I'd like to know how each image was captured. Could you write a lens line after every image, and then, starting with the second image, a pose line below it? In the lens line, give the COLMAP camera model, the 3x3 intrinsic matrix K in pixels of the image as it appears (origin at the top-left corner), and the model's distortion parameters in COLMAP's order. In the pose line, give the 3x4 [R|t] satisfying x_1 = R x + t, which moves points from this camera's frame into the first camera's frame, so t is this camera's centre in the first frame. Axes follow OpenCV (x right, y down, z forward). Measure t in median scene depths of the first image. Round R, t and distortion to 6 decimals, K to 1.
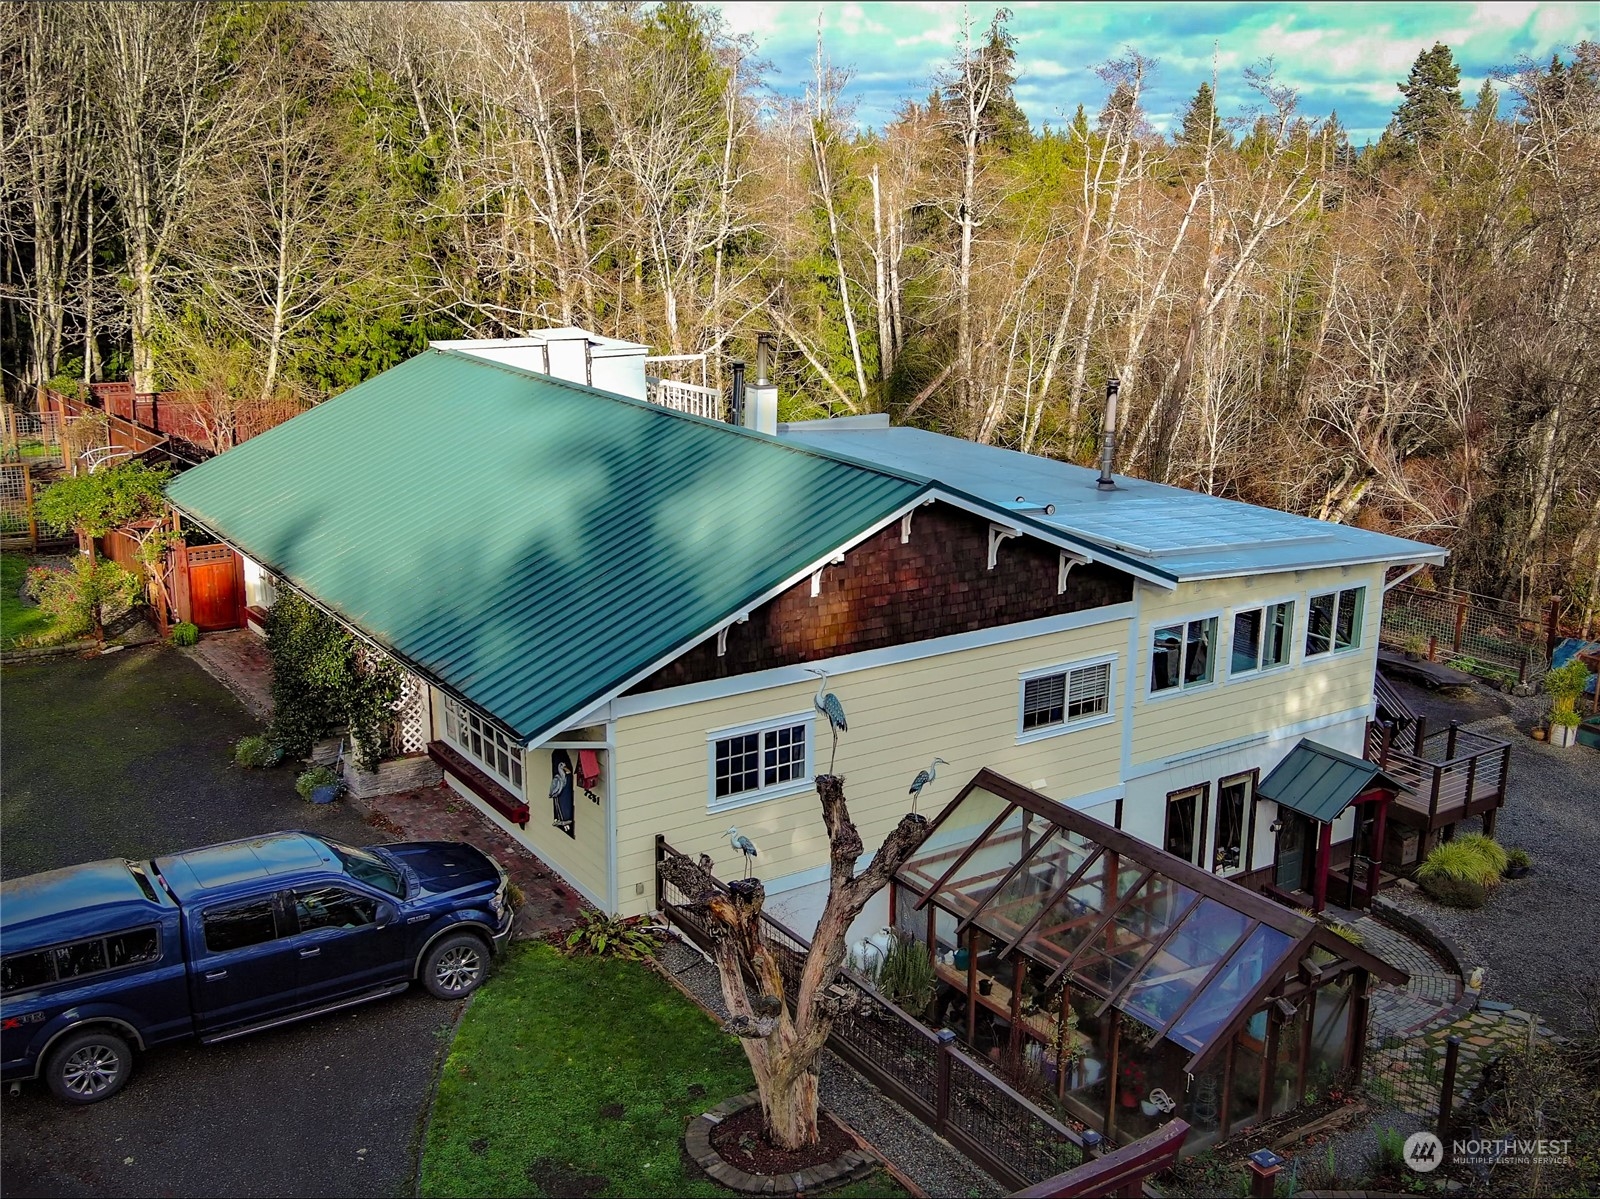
lens RADIAL K [[1684.1, 0, 804.6], [0, 1684.1, 600.3], [0, 0, 1]] dist [0.001086, 0.000000]
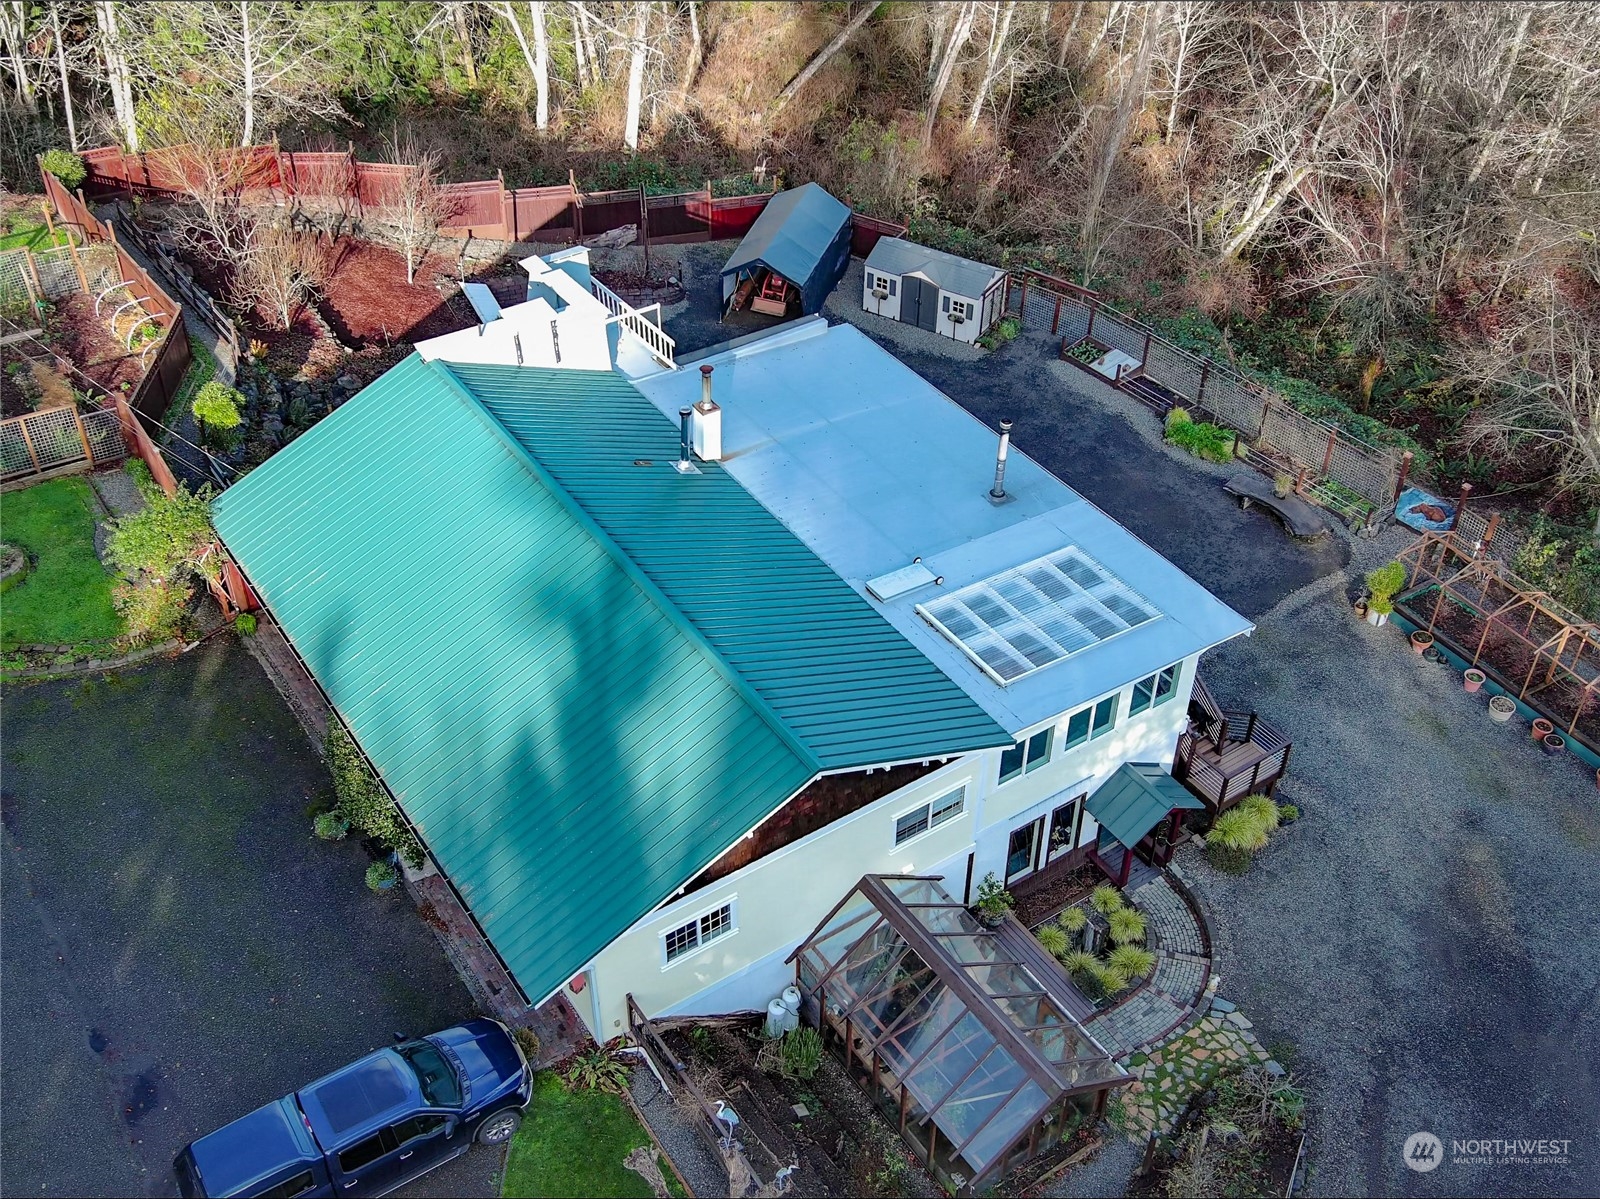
lens RADIAL K [[1684.1, 0, 796.3], [0, 1684.1, 598.7], [0, 0, 1]] dist [0.001086, 0.000000]
pose [[0.999977, -0.002152, -0.006427, 0.059314], [0.004689, 0.904305, 0.426861, -0.685537], [0.004893, -0.426881, 0.904294, -0.143991]]
